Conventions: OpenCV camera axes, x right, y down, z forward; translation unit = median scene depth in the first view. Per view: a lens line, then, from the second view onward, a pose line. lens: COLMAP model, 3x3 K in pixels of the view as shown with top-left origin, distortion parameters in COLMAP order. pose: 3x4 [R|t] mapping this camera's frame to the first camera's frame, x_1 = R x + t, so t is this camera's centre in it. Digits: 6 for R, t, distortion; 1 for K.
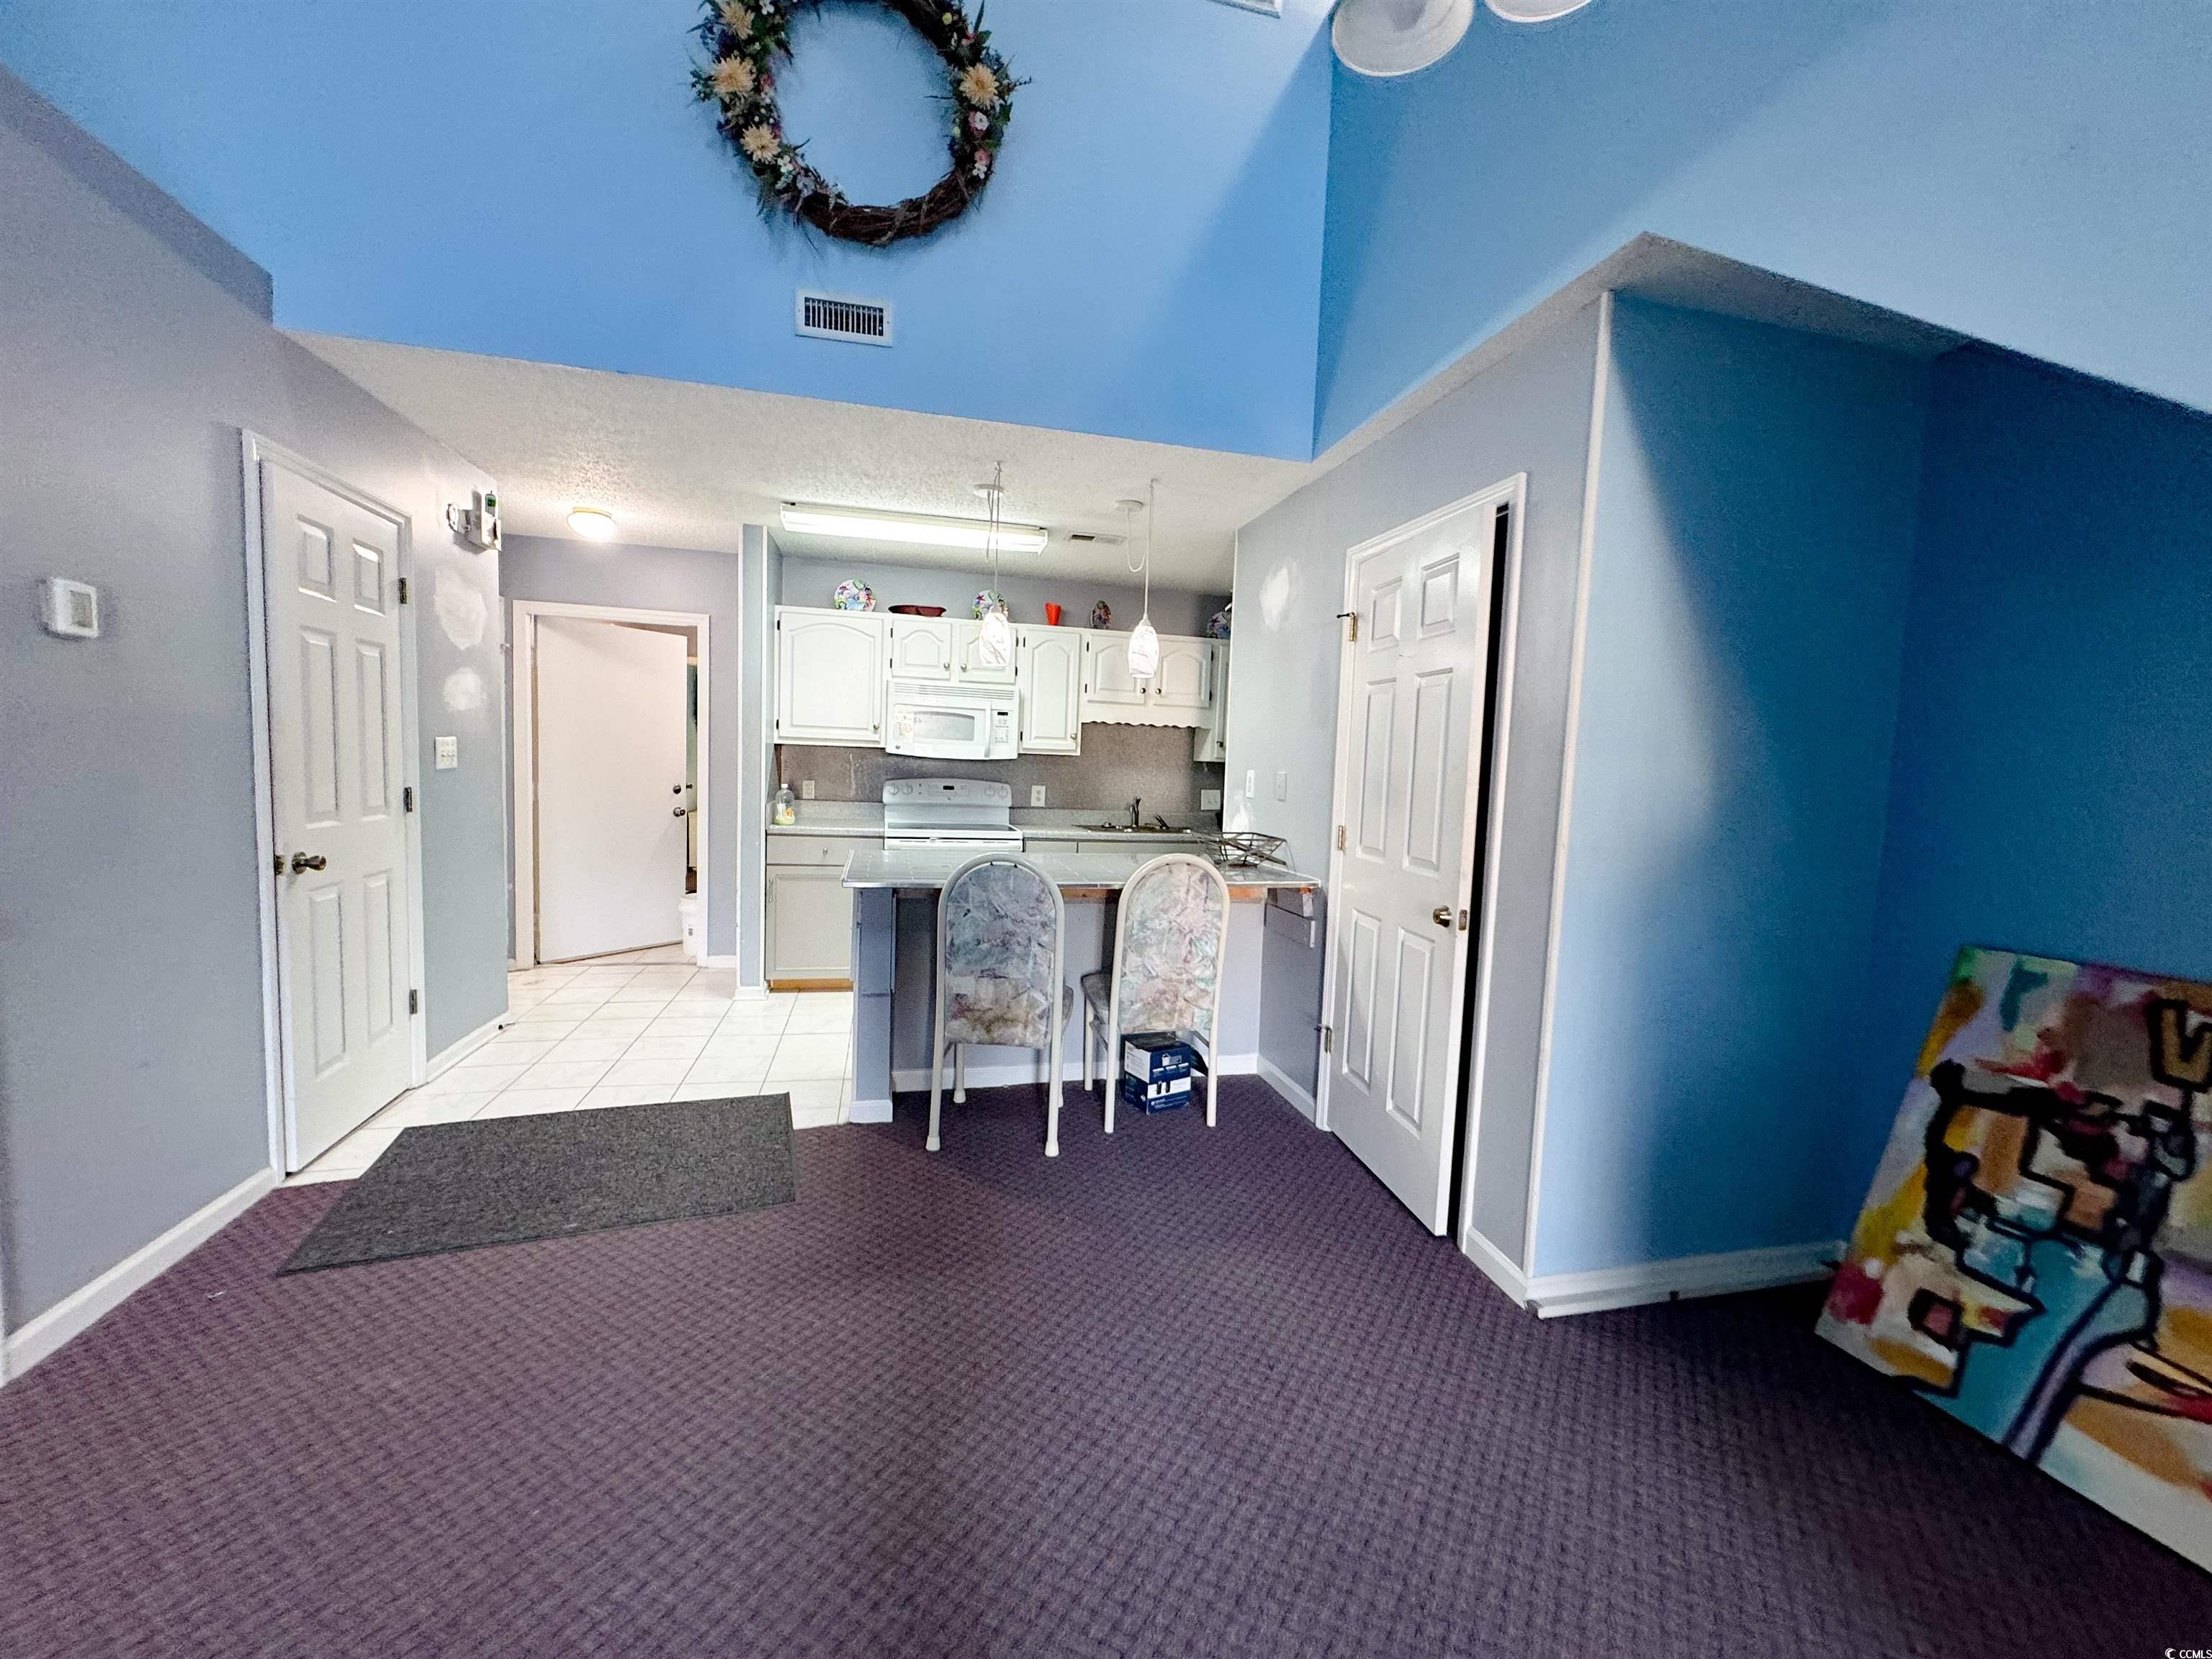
lens RADIAL K [[884.8, 0, 1104.2], [0, 884.8, 828.3], [0, 0, 1]] dist [0.002517, -0.000387]
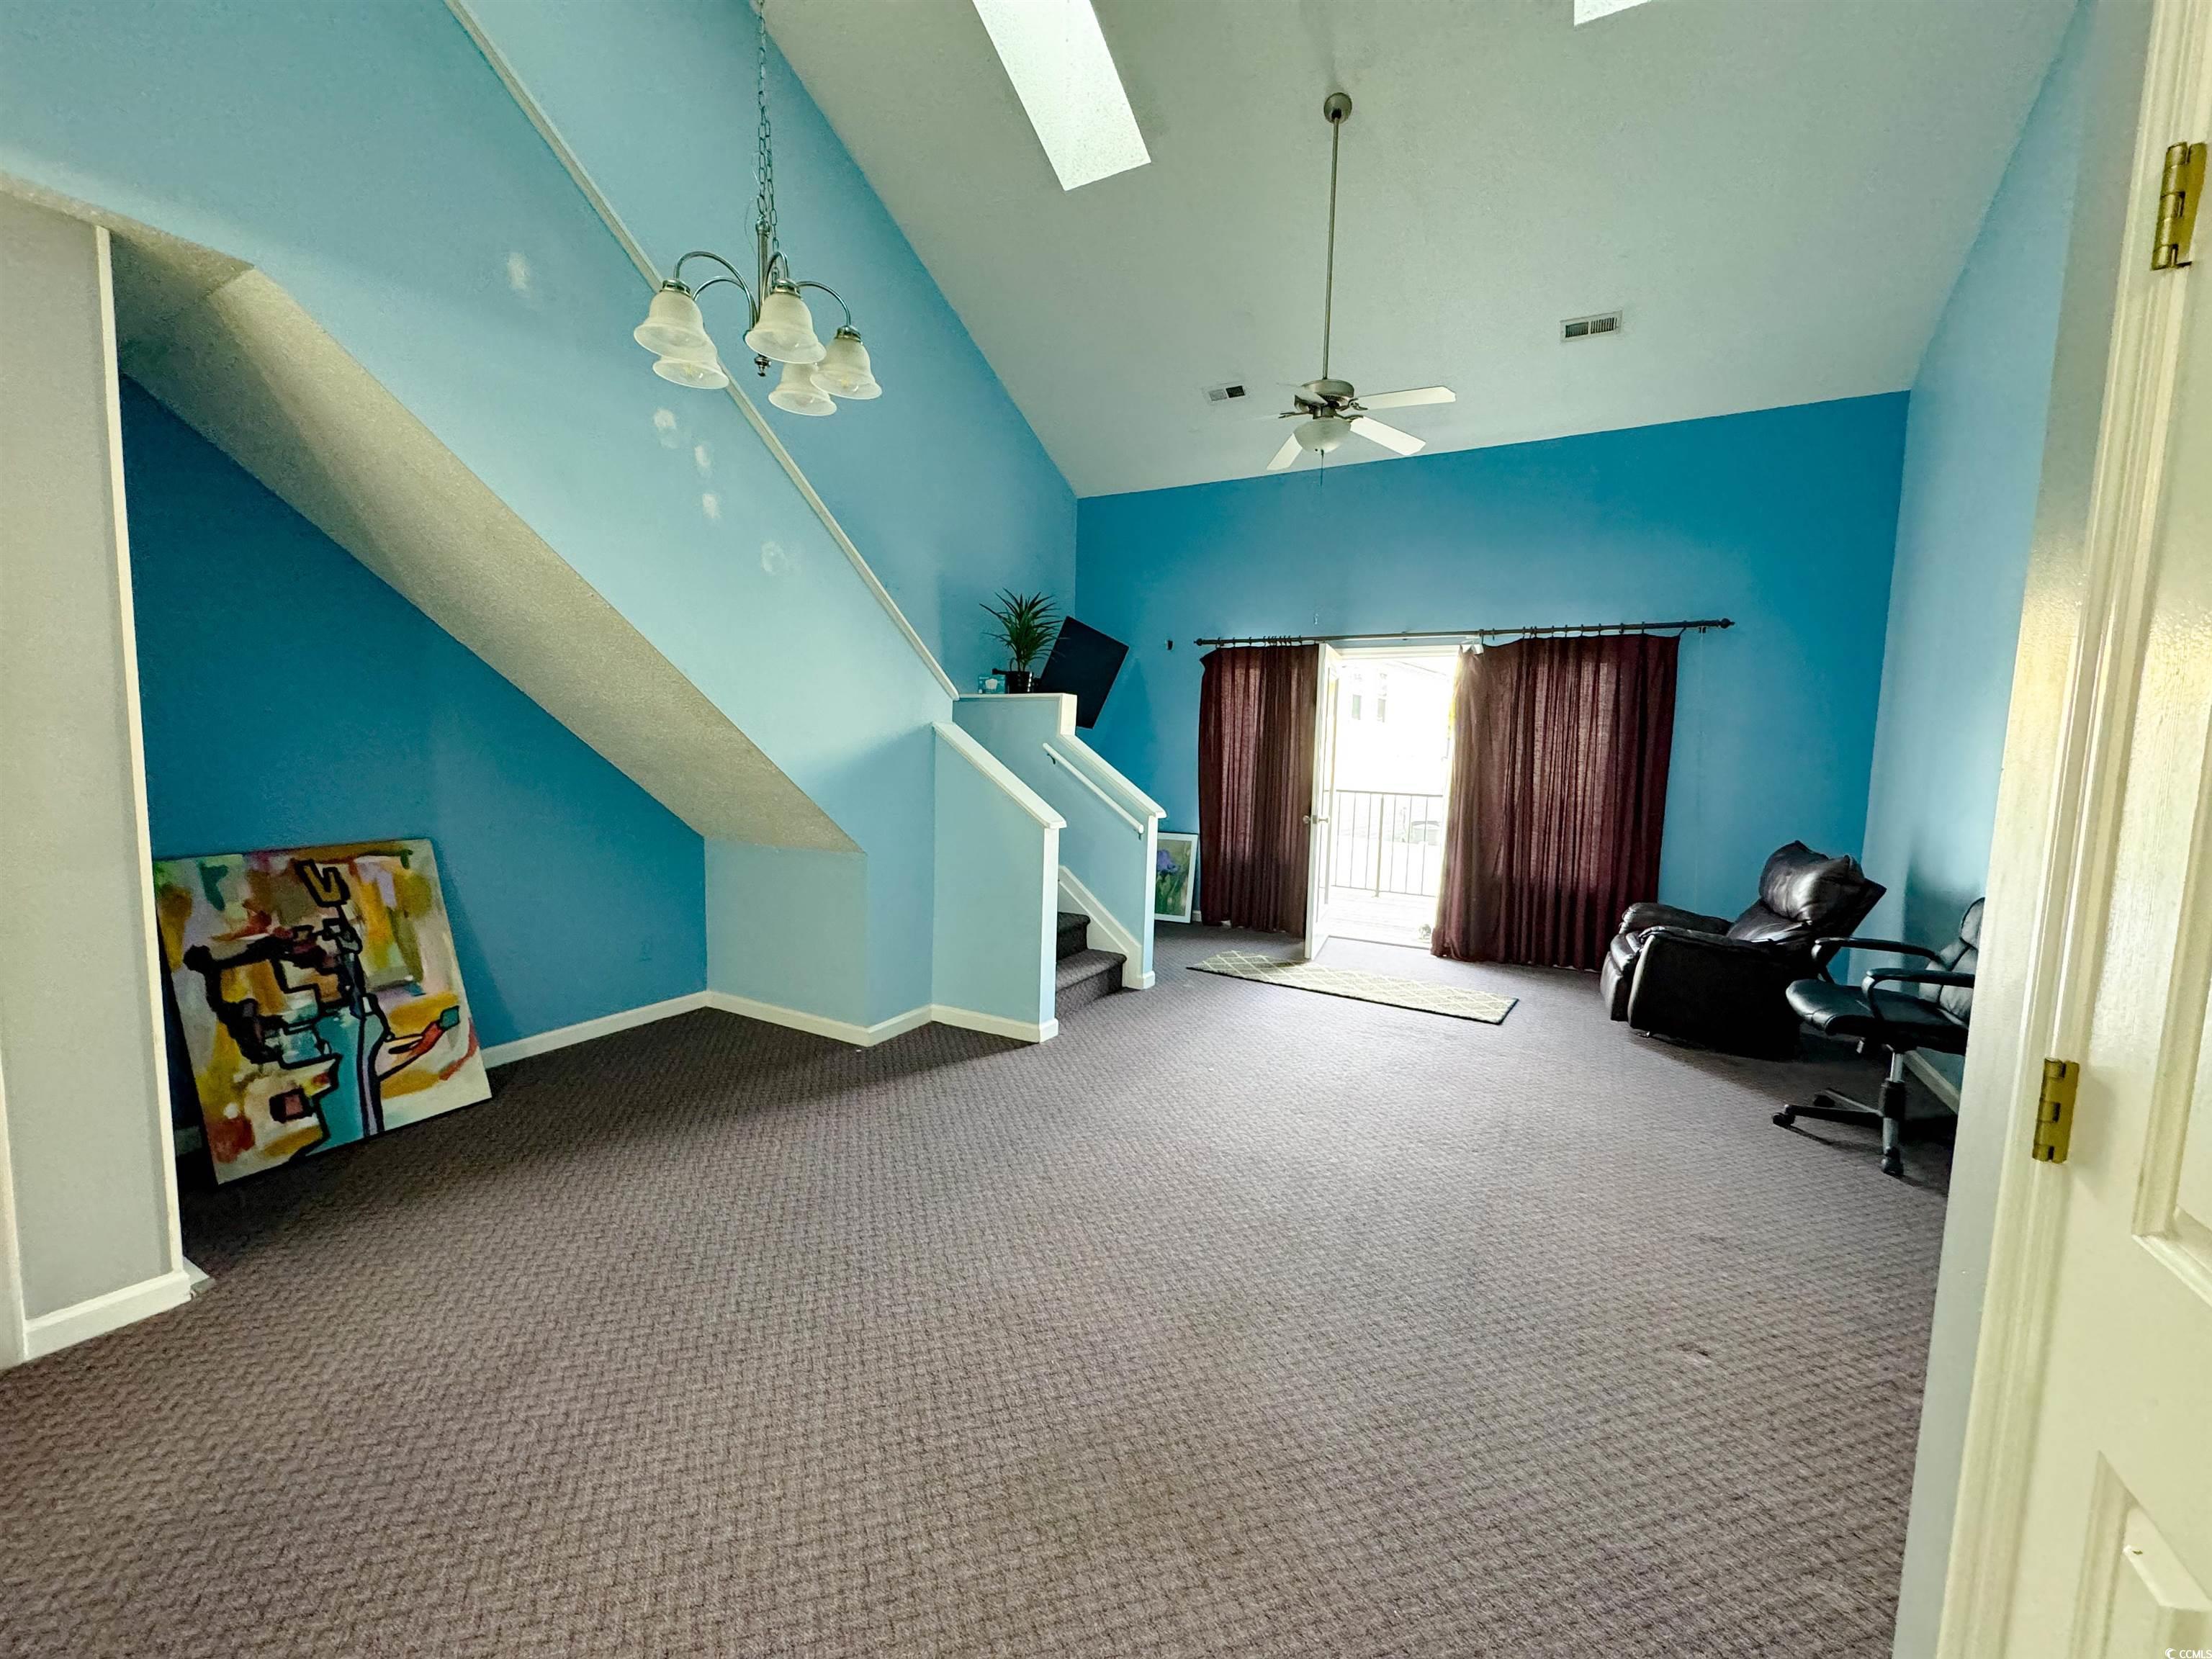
lens RADIAL K [[884.8, 0, 1108.5], [0, 884.8, 834.2], [0, 0, 1]] dist [0.002517, -0.000387]
pose [[-0.741427, -0.125515, 0.659190, -0.882860], [-0.006459, 0.983640, 0.180028, -0.144330], [-0.671002, 0.129220, -0.730108, 1.018387]]
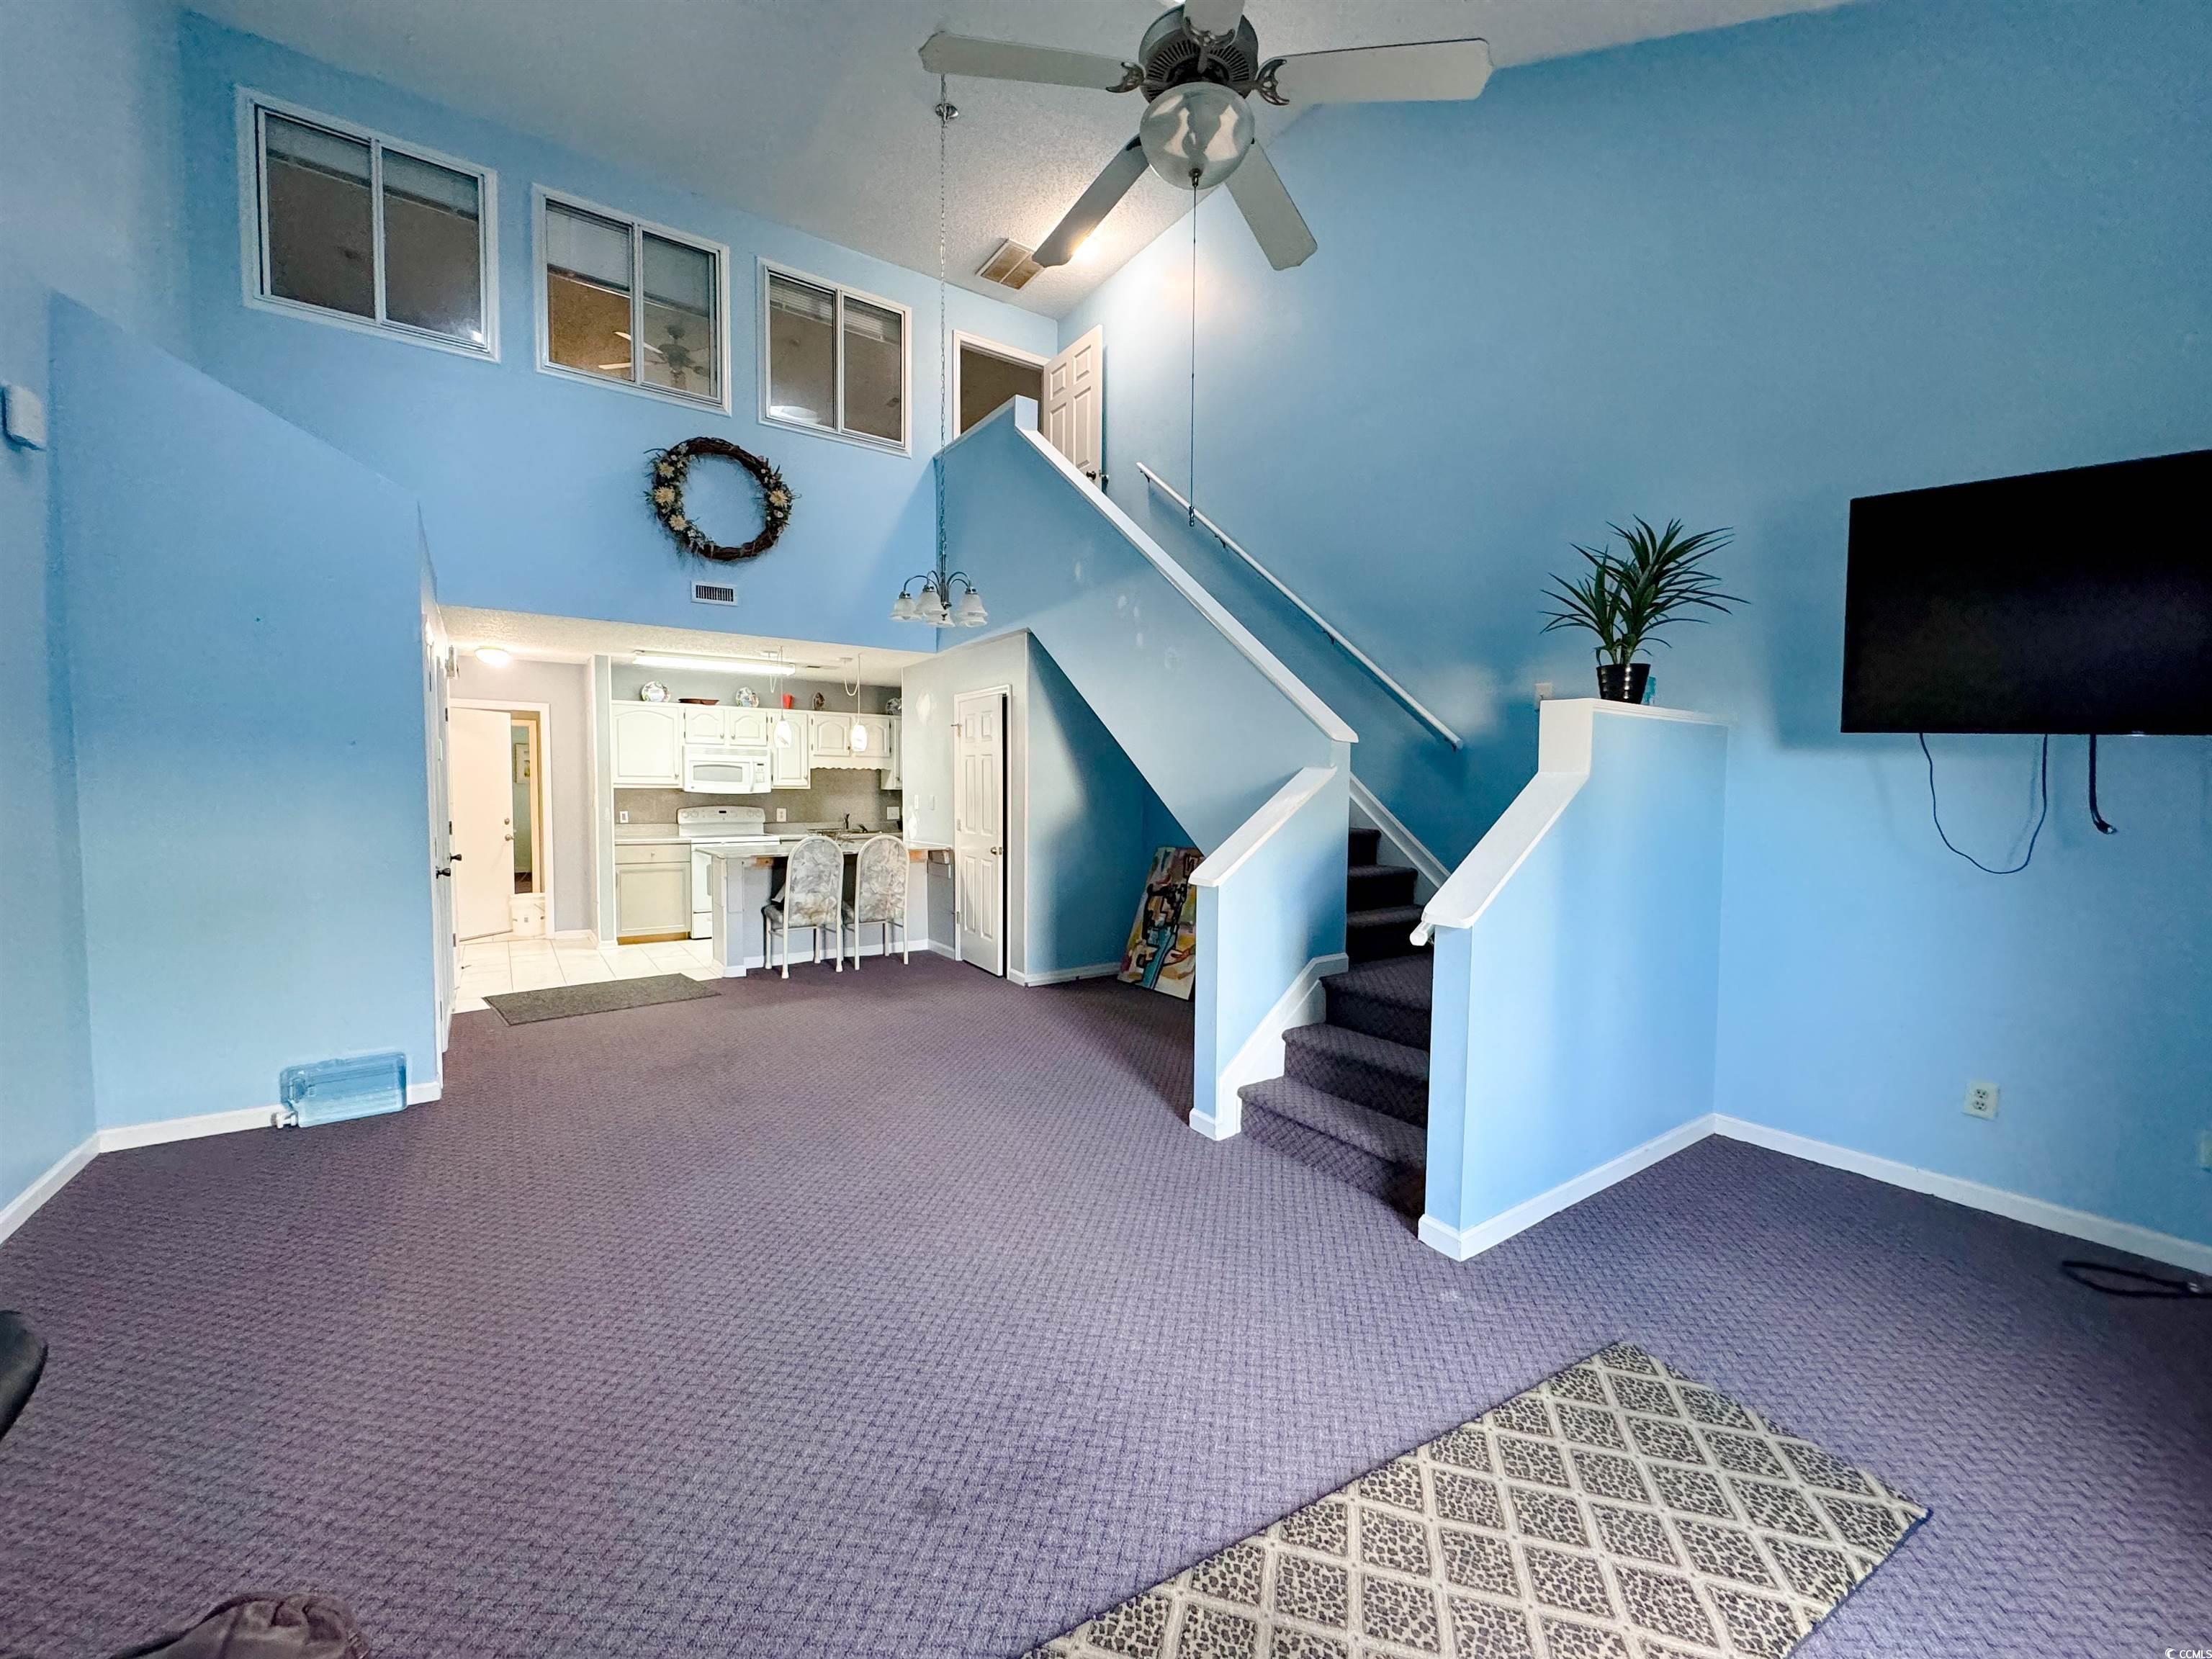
lens RADIAL K [[884.8, 0, 1114.6], [0, 884.8, 821.6], [0, 0, 1]] dist [0.002517, -0.000387]
pose [[0.928220, -0.045514, 0.369238, -0.279440], [0.055818, 0.998292, -0.017265, 0.093444], [-0.367821, 0.036635, 0.929175, -1.788013]]
